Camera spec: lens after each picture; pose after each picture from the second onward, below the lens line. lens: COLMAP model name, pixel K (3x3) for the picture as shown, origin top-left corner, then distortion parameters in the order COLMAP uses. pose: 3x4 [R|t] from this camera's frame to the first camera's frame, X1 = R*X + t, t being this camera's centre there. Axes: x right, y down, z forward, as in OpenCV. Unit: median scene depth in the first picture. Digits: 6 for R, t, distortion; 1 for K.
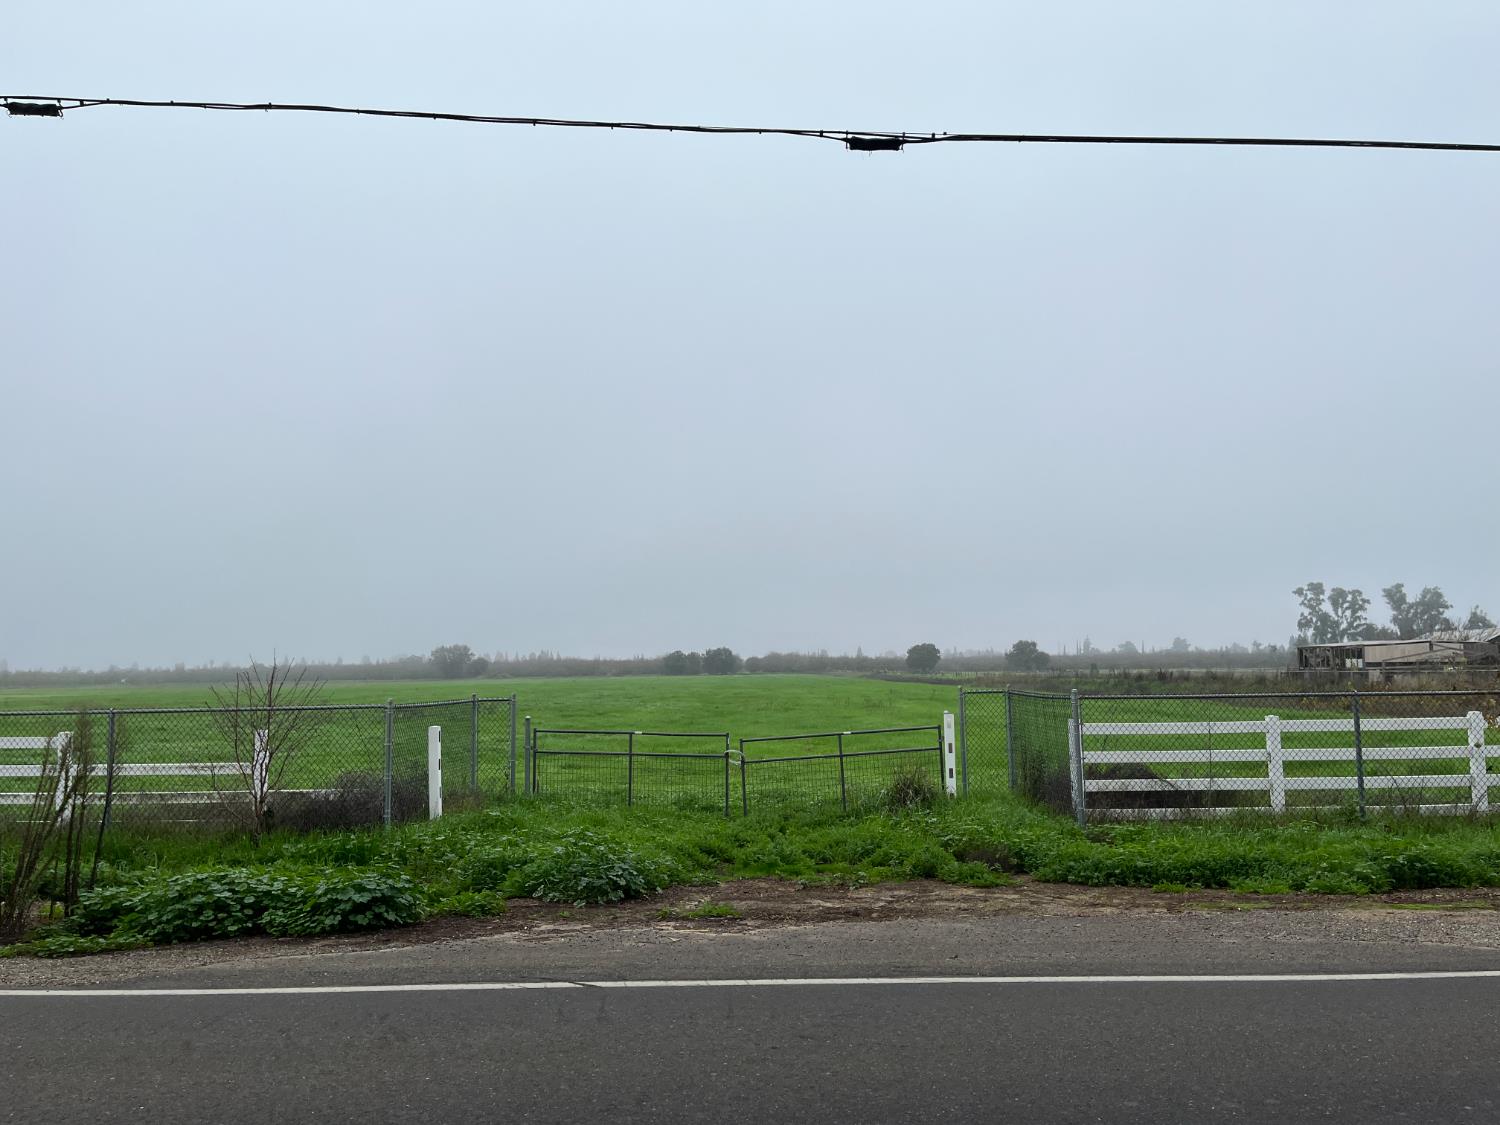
lens RADIAL K [[1272.6, 0, 763.7], [0, 1272.6, 526.5], [0, 0, 1]] dist [0.078435, -0.106172]
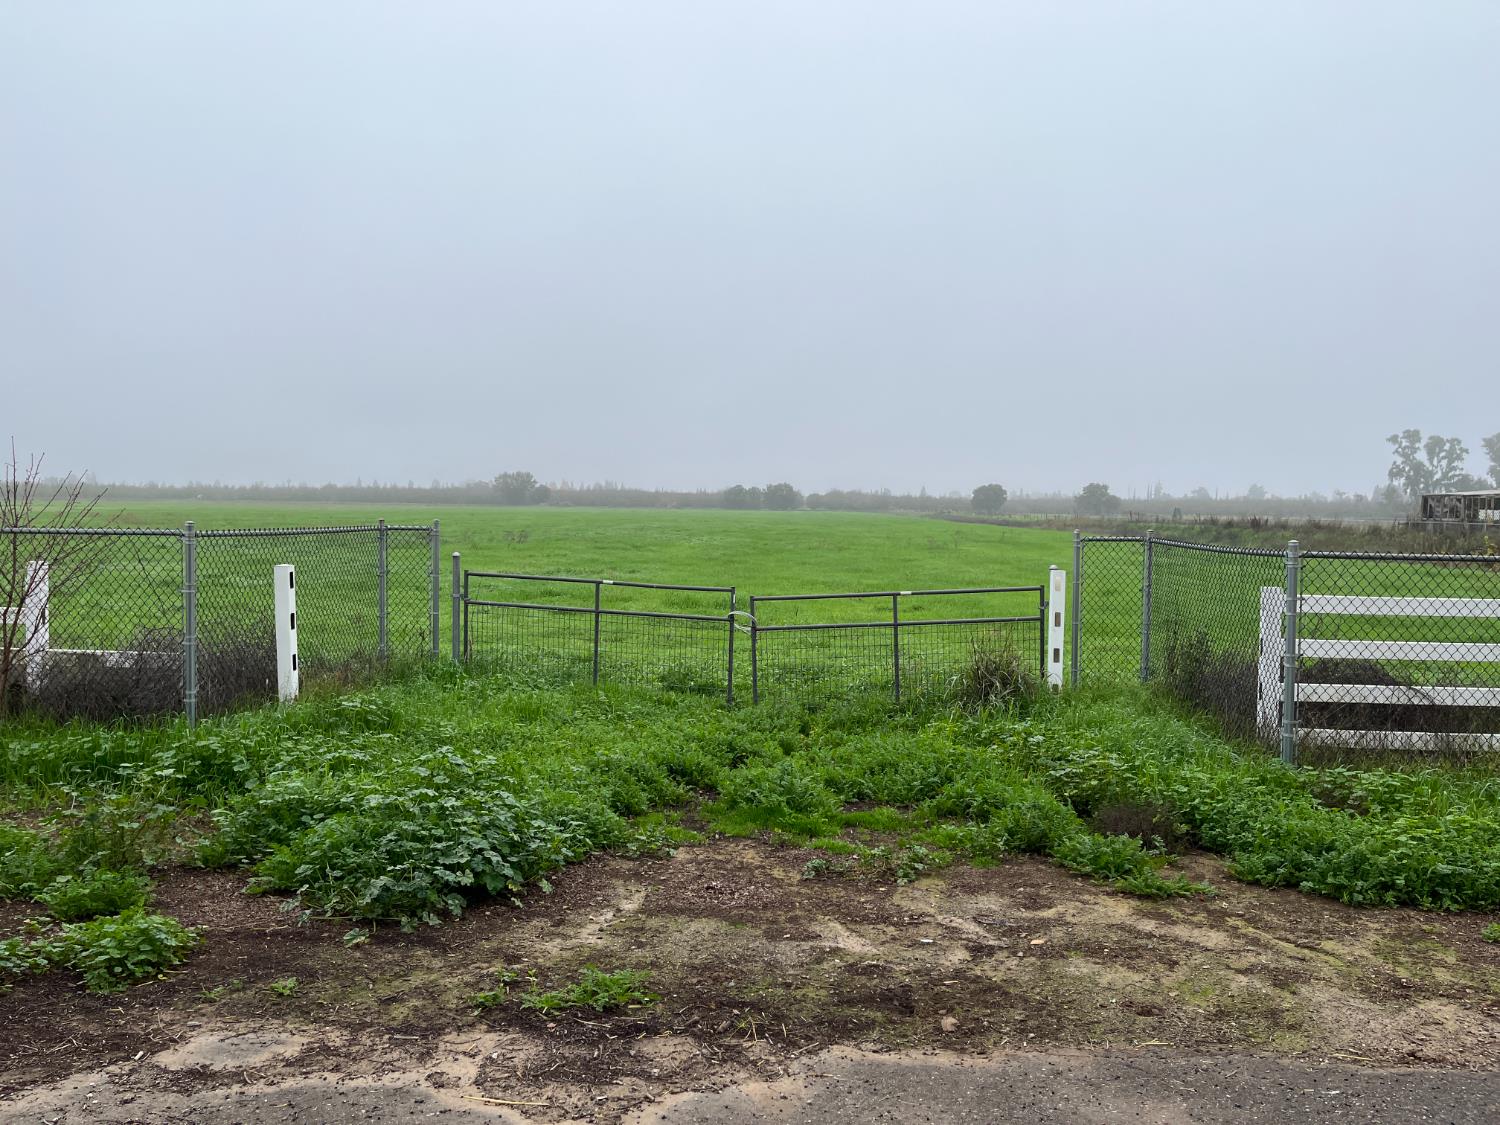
lens RADIAL K [[1272.6, 0, 741.6], [0, 1272.6, 563.4], [0, 0, 1]] dist [0.078435, -0.106172]
pose [[0.997371, 0.032529, -0.064753, 0.011628], [-0.021961, 0.987245, 0.157689, 0.021825], [0.069056, -0.155852, 0.985364, 0.175839]]
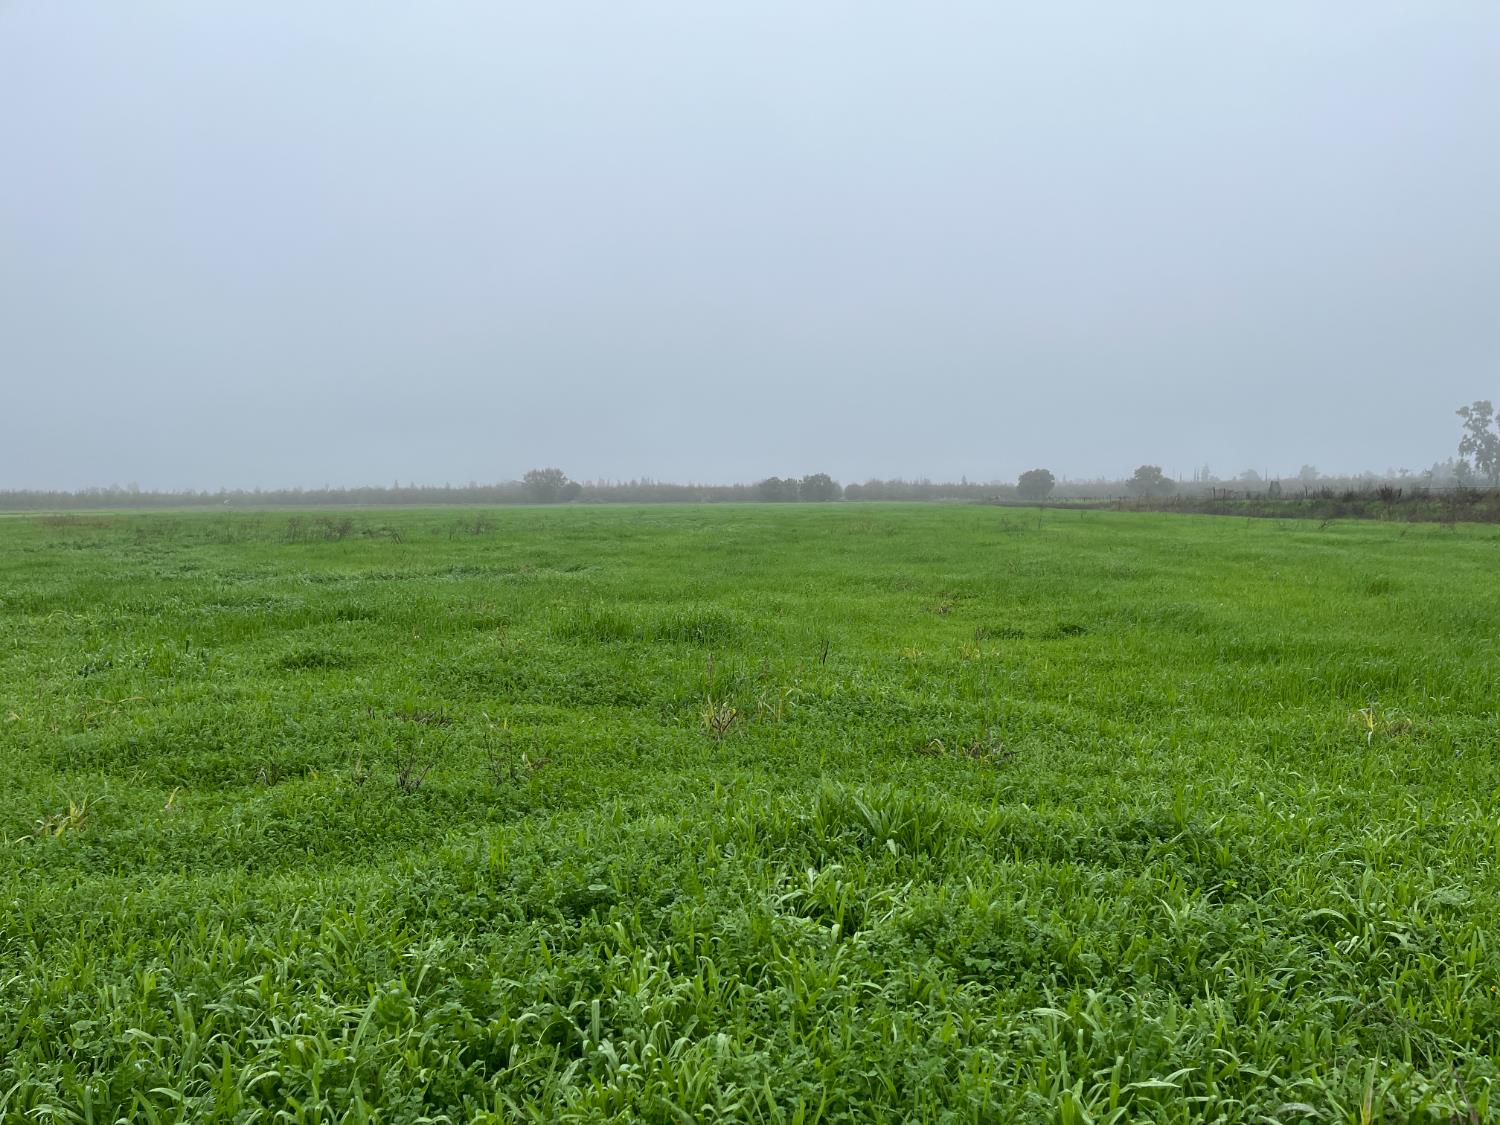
lens RADIAL K [[1272.6, 0, 740.2], [0, 1272.6, 573.2], [0, 0, 1]] dist [0.078435, -0.106172]
pose [[0.995254, 0.011567, -0.096620, 0.006802], [0.004972, 0.985568, 0.169208, 0.084396], [0.097183, -0.168885, 0.980833, 0.549110]]
